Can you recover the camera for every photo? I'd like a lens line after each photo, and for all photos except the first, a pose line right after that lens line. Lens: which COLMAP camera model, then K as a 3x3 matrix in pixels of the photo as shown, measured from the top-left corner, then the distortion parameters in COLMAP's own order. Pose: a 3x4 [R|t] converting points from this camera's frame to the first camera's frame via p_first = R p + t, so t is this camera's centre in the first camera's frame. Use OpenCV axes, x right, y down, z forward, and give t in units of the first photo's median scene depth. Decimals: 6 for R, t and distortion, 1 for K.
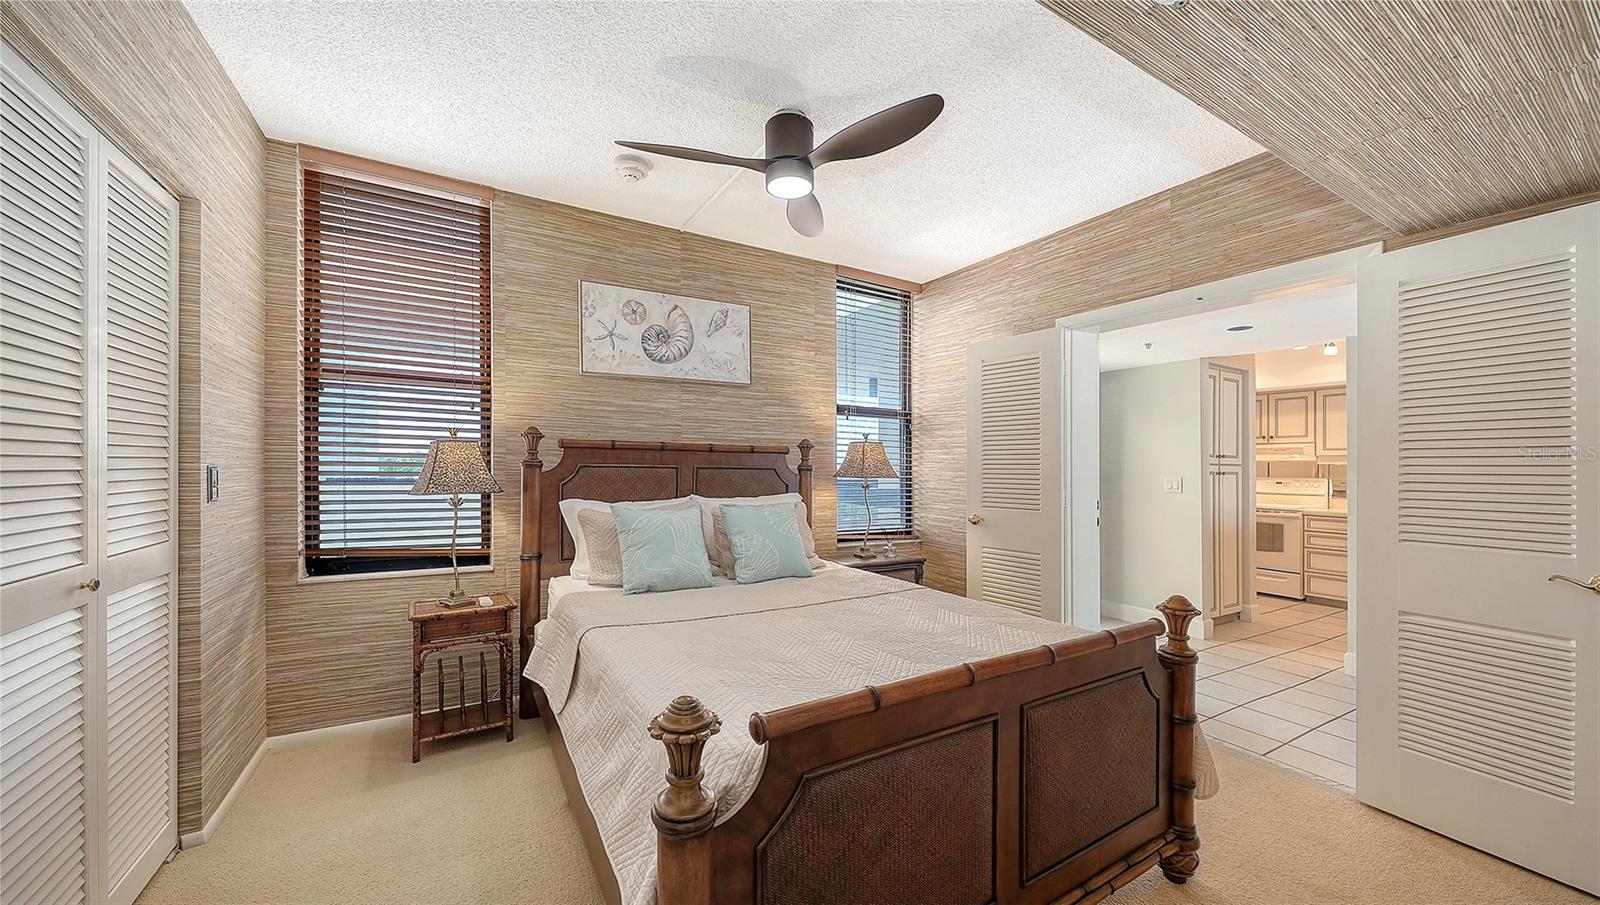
lens RADIAL K [[568.0, 0, 799.1], [0, 568.0, 468.7], [0, 0, 1]] dist [-0.006886, -0.000109]
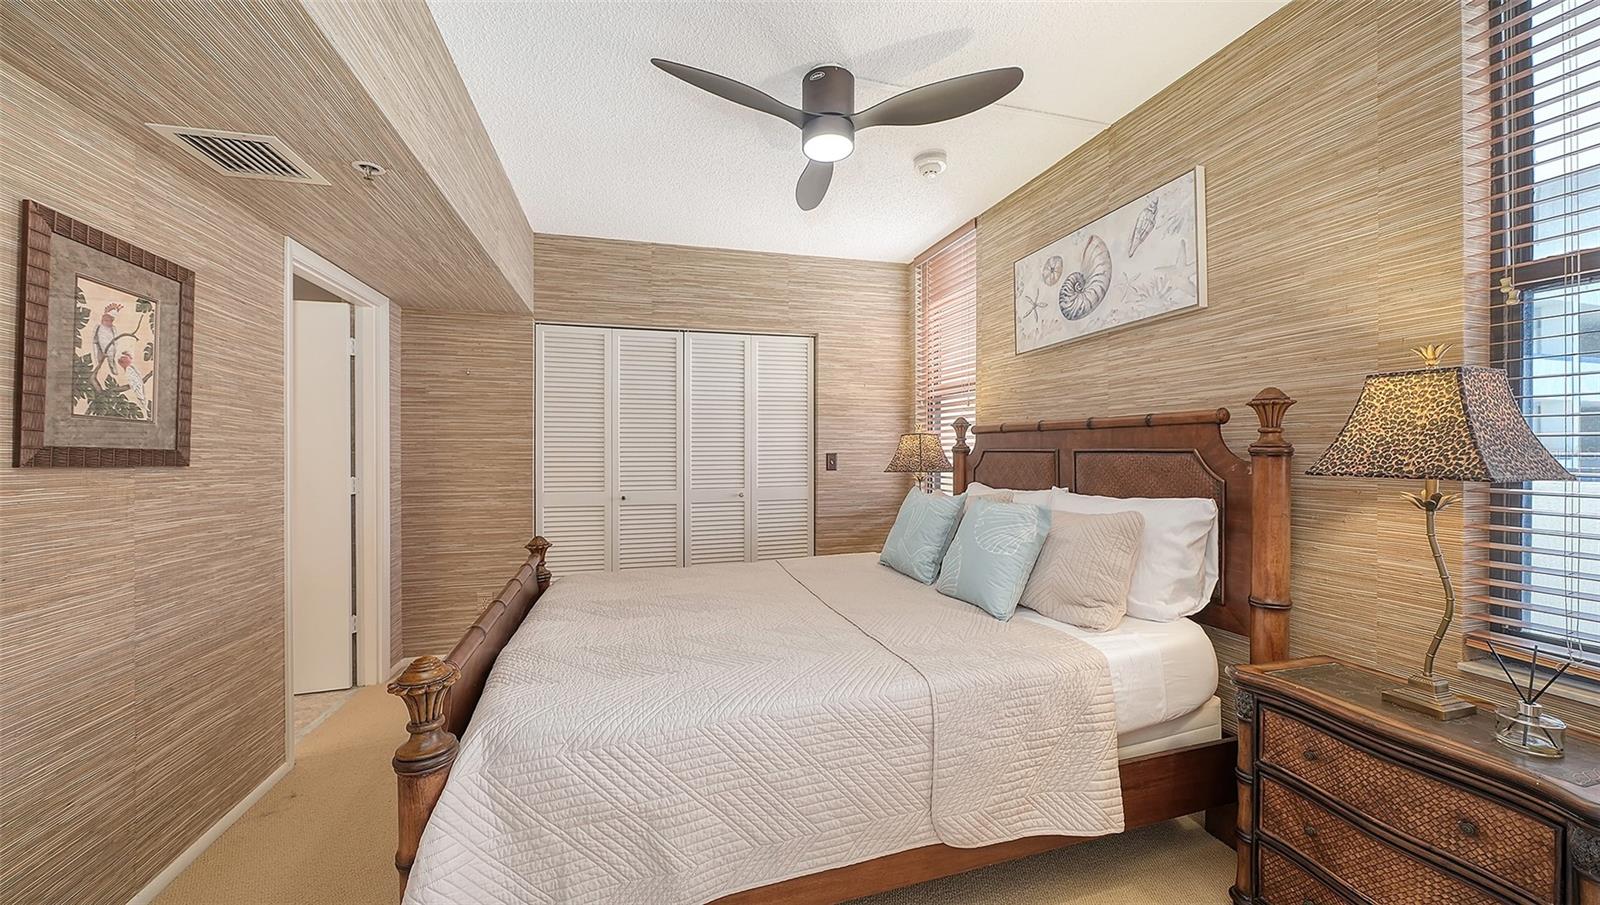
lens RADIAL K [[568.0, 0, 797.8], [0, 568.0, 449.9], [0, 0, 1]] dist [-0.006886, -0.000109]
pose [[-0.243524, -0.014087, -0.969793, 0.600843], [-0.004557, 0.999900, -0.013380, 0.007426], [0.969884, 0.001161, -0.243564, 0.800904]]
